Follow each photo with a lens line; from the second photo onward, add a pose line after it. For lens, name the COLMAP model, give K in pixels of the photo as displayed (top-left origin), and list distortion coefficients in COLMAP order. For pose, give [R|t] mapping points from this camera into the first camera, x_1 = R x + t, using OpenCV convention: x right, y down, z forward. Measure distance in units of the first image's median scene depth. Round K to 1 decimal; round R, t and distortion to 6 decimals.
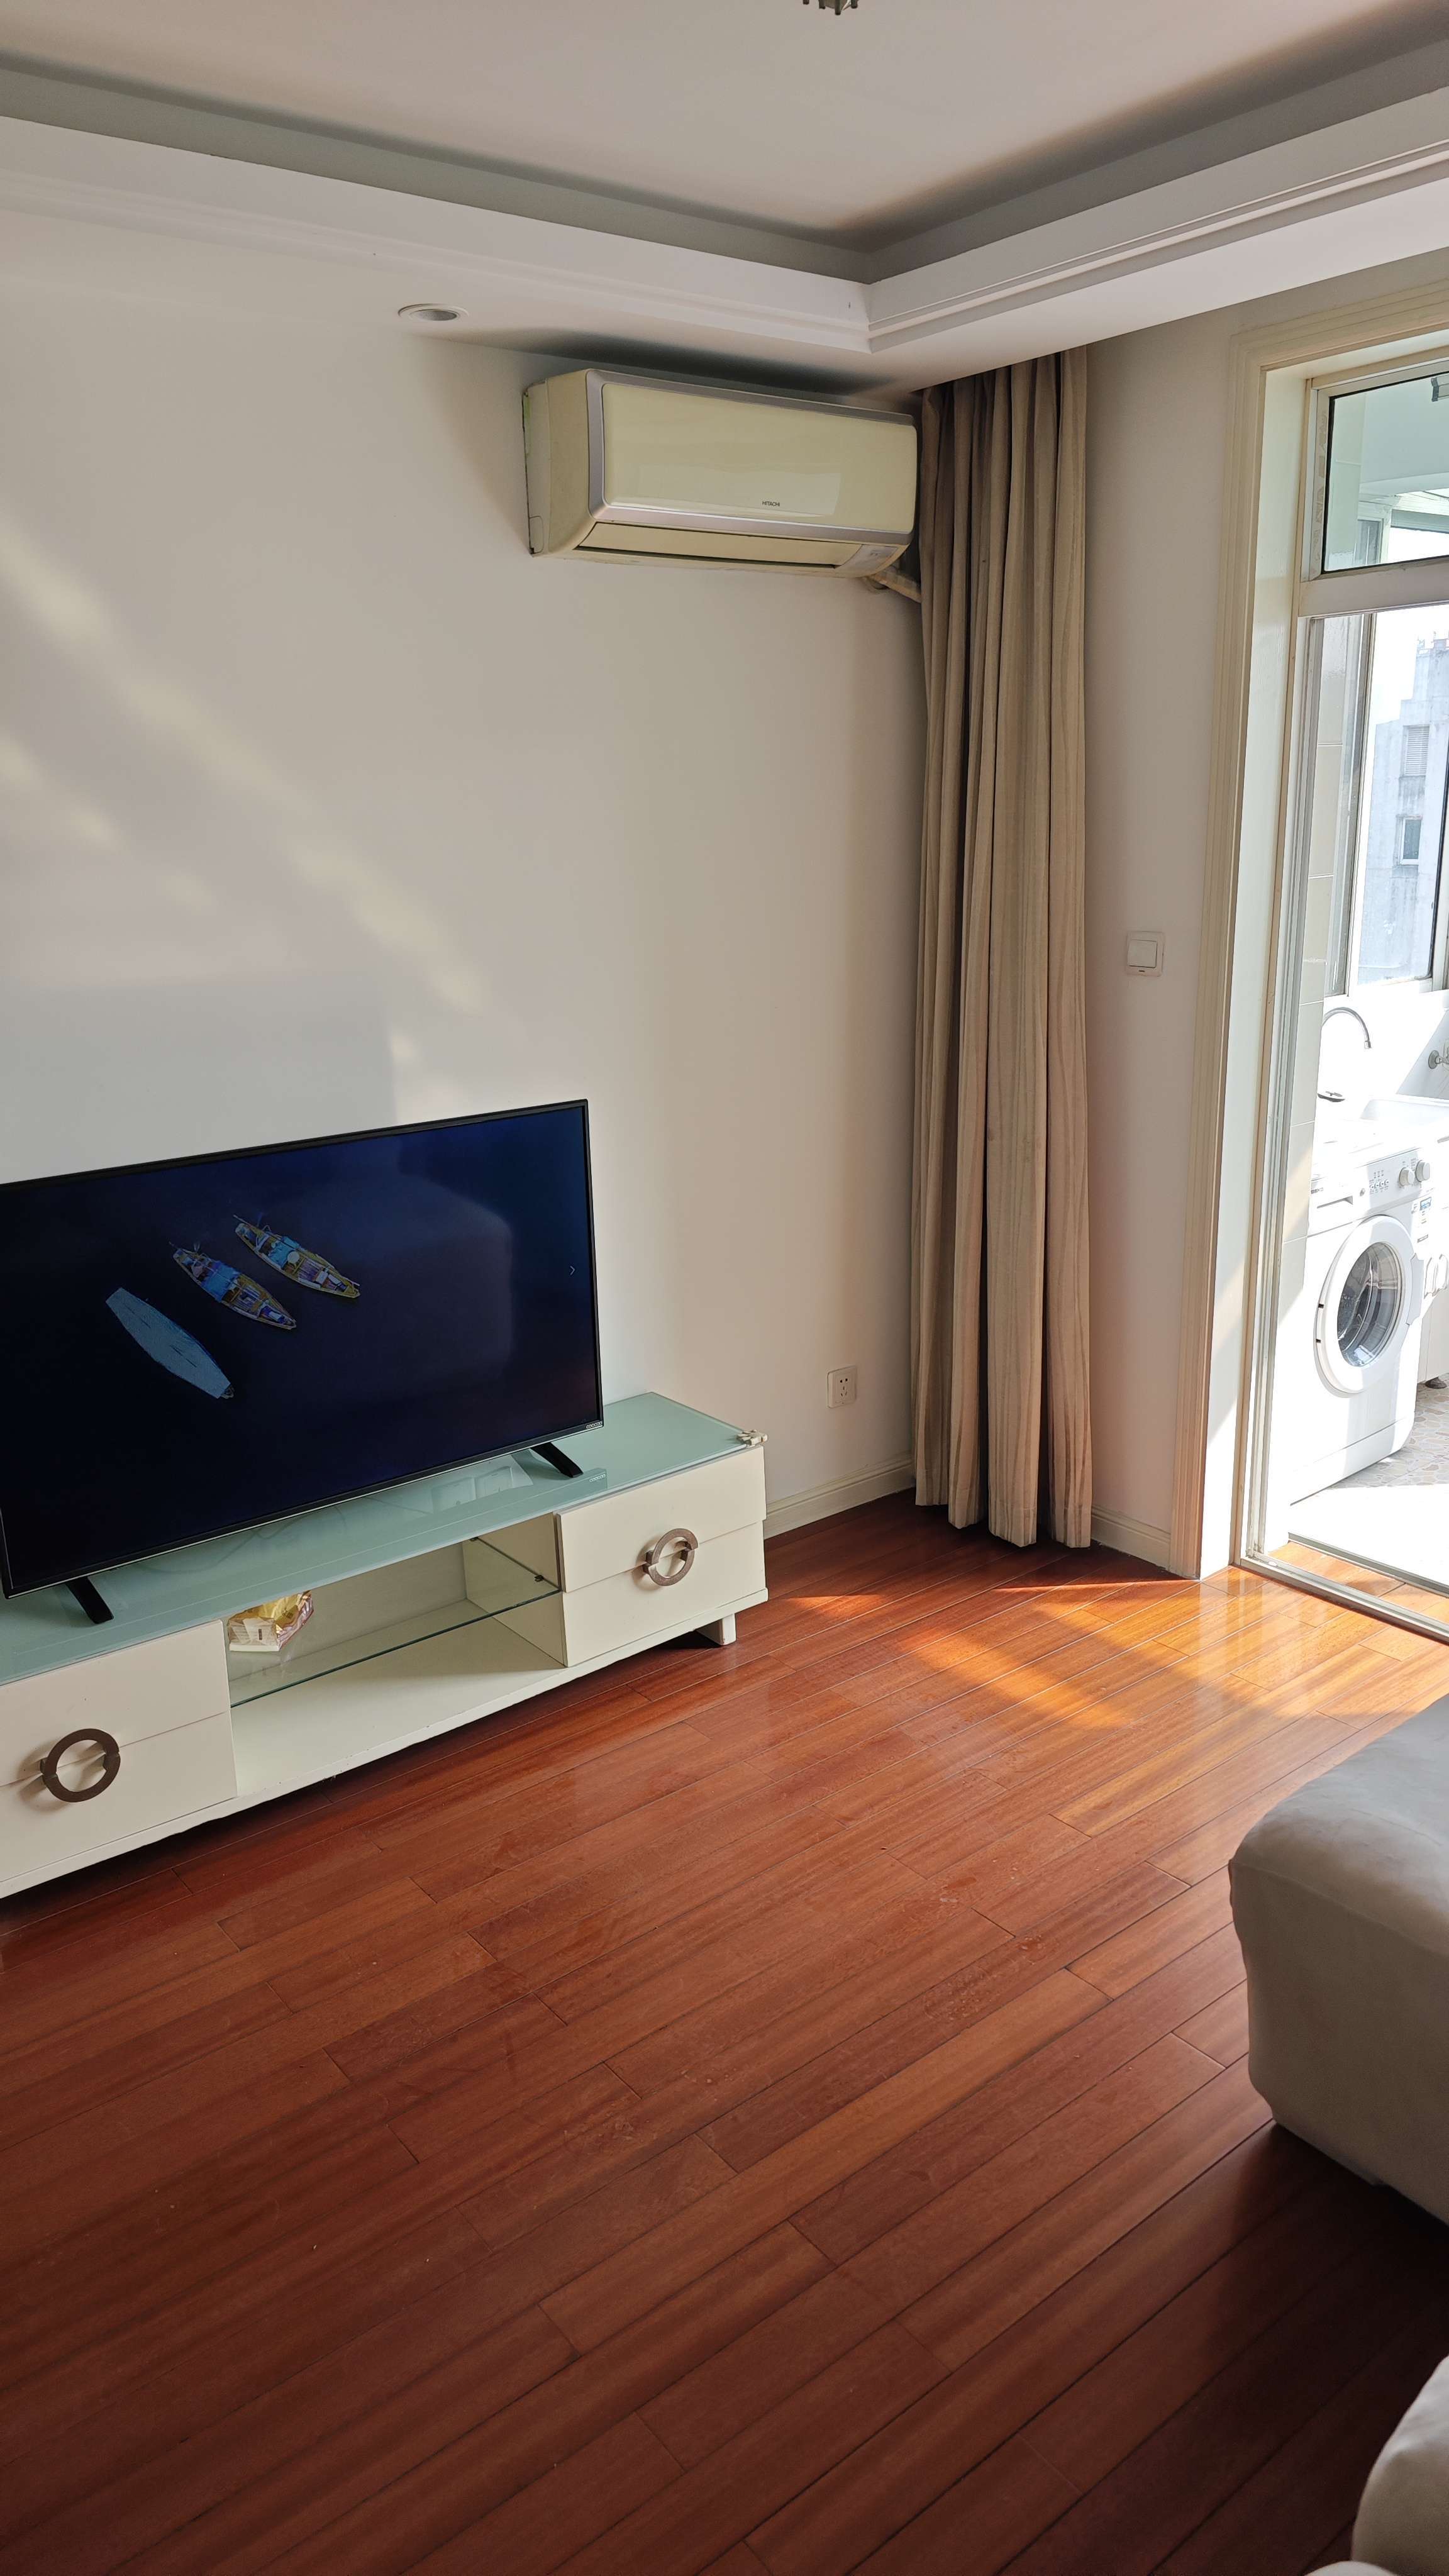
lens RADIAL K [[1754.1, 0, 722.2], [0, 1754.1, 1298.8], [0, 0, 1]] dist [0.030328, -0.032291]
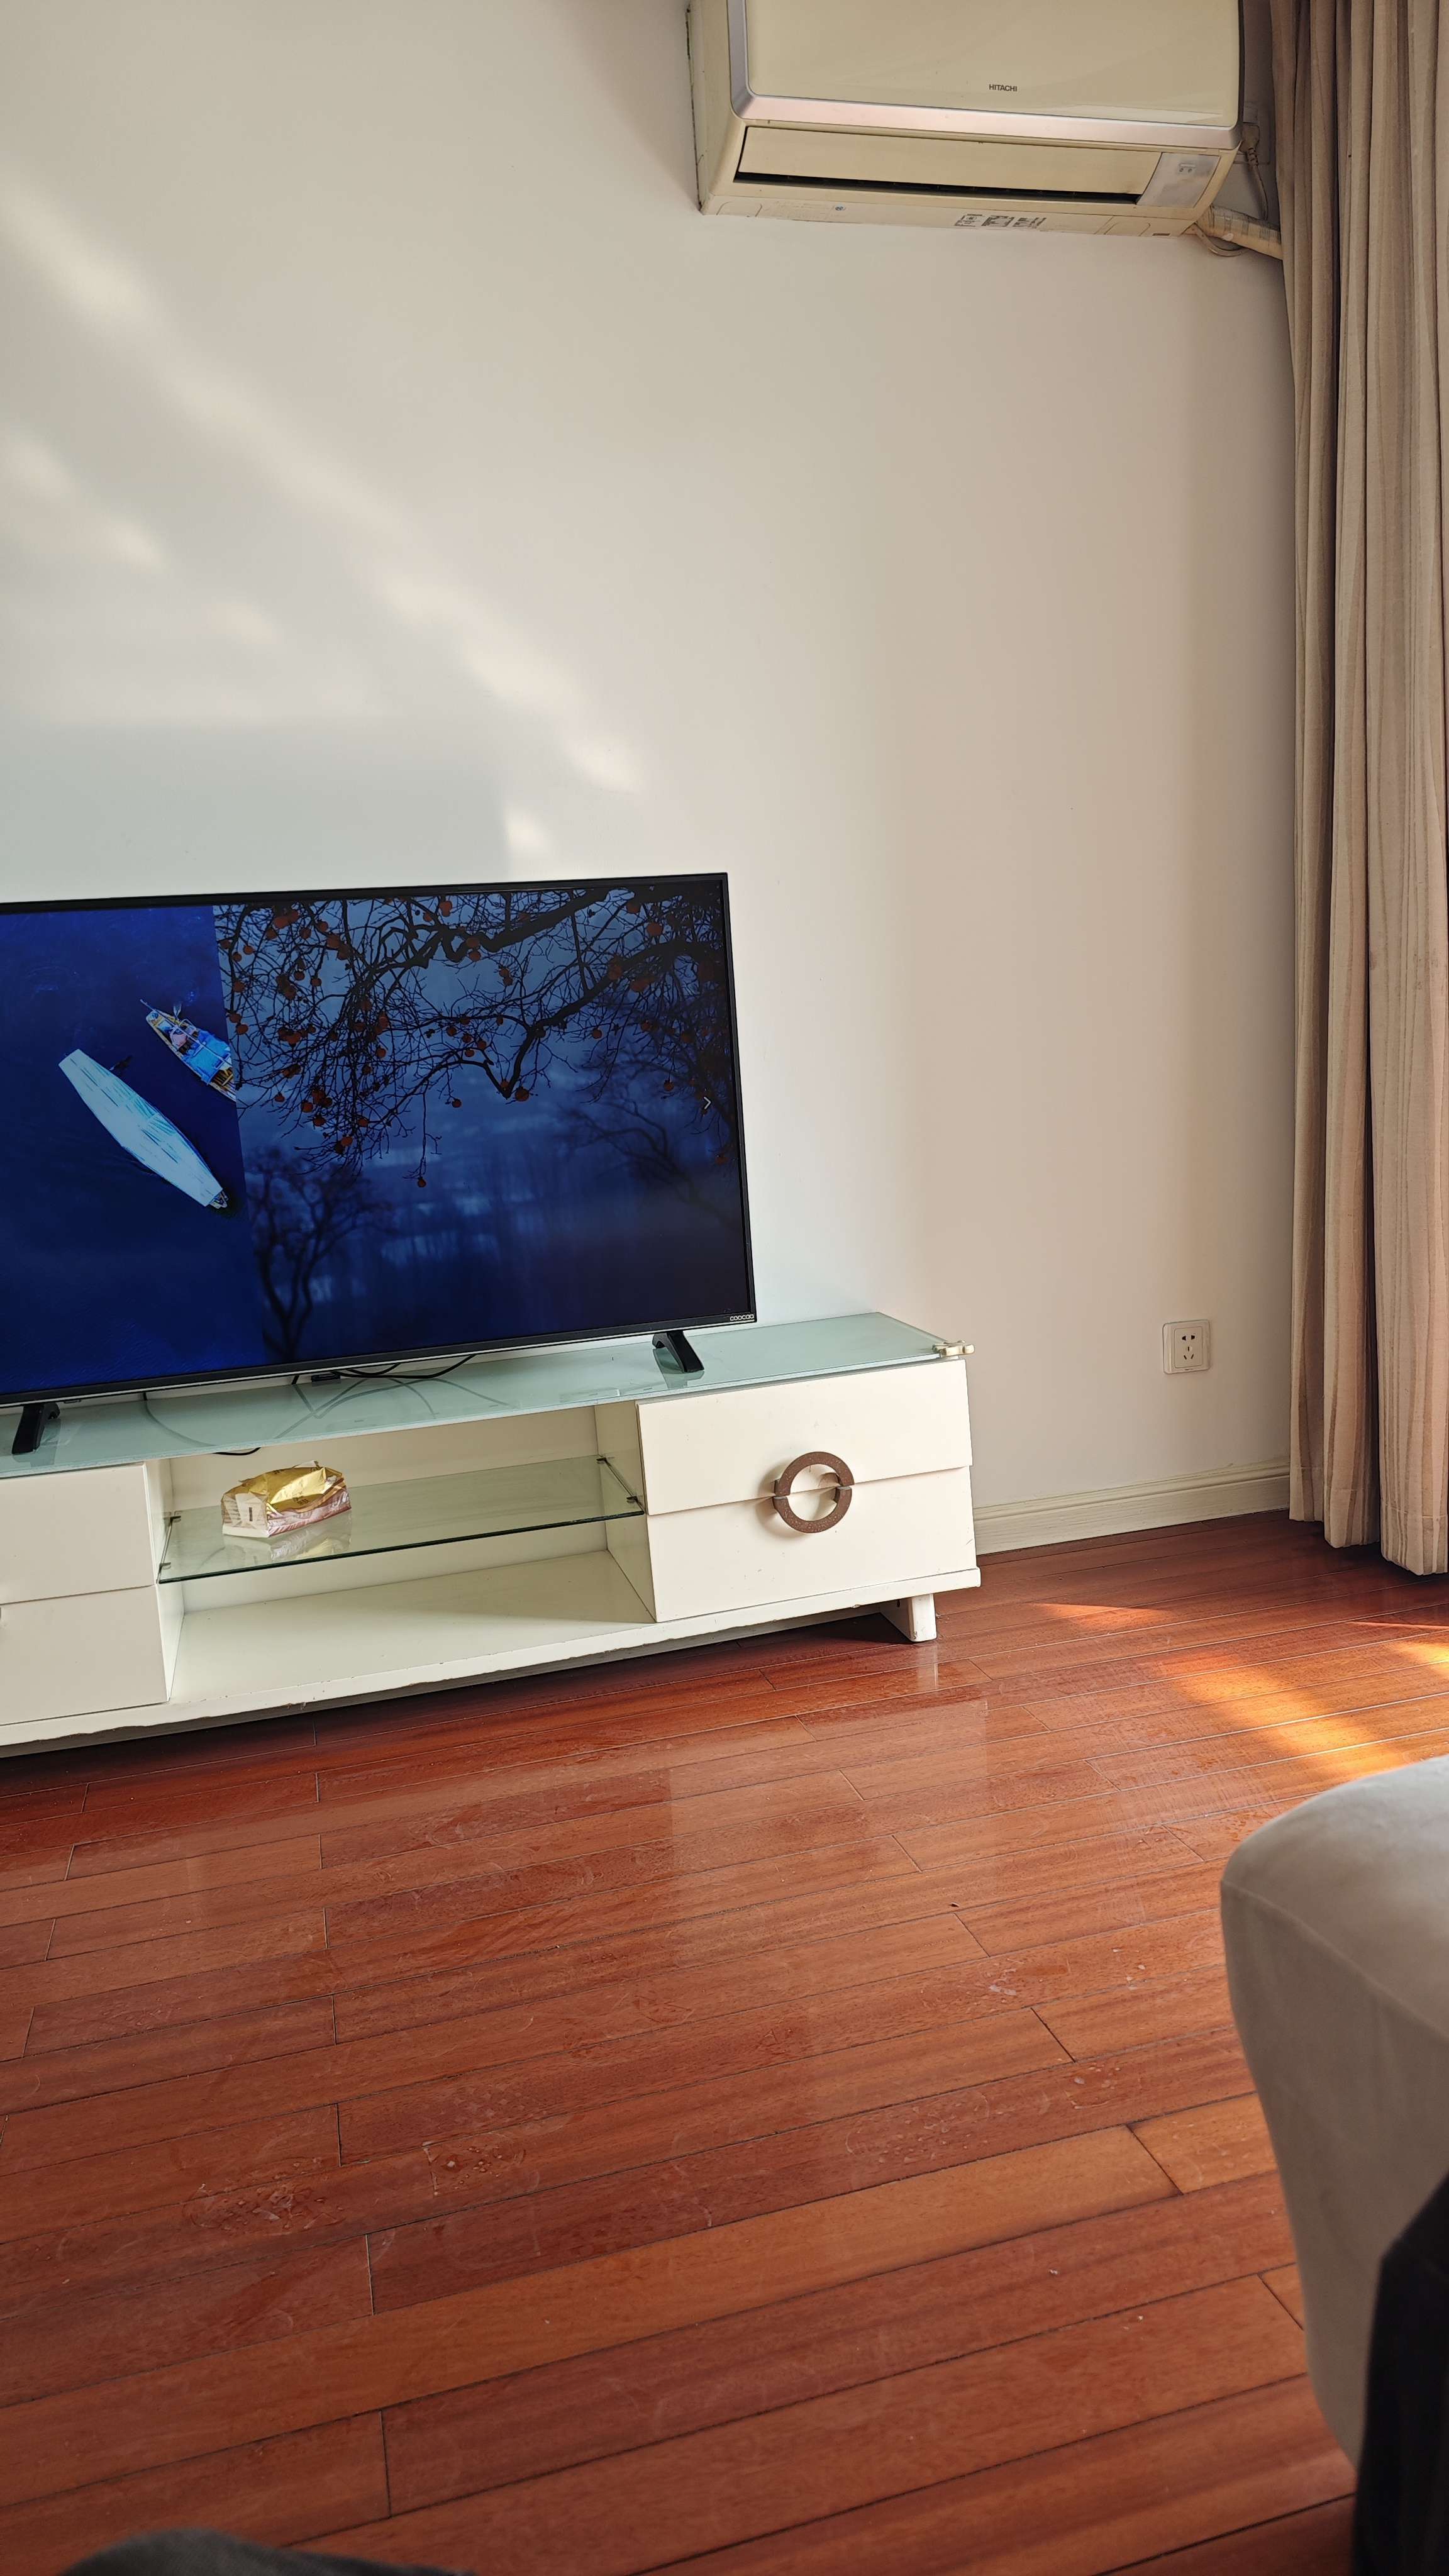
lens RADIAL K [[1754.1, 0, 712.6], [0, 1754.1, 1289.1], [0, 0, 1]] dist [0.030328, -0.032291]
pose [[0.914873, 0.023995, -0.403027, 0.230807], [-0.070449, 0.992406, -0.100834, 0.144258], [0.397547, 0.120643, 0.909616, 0.322851]]
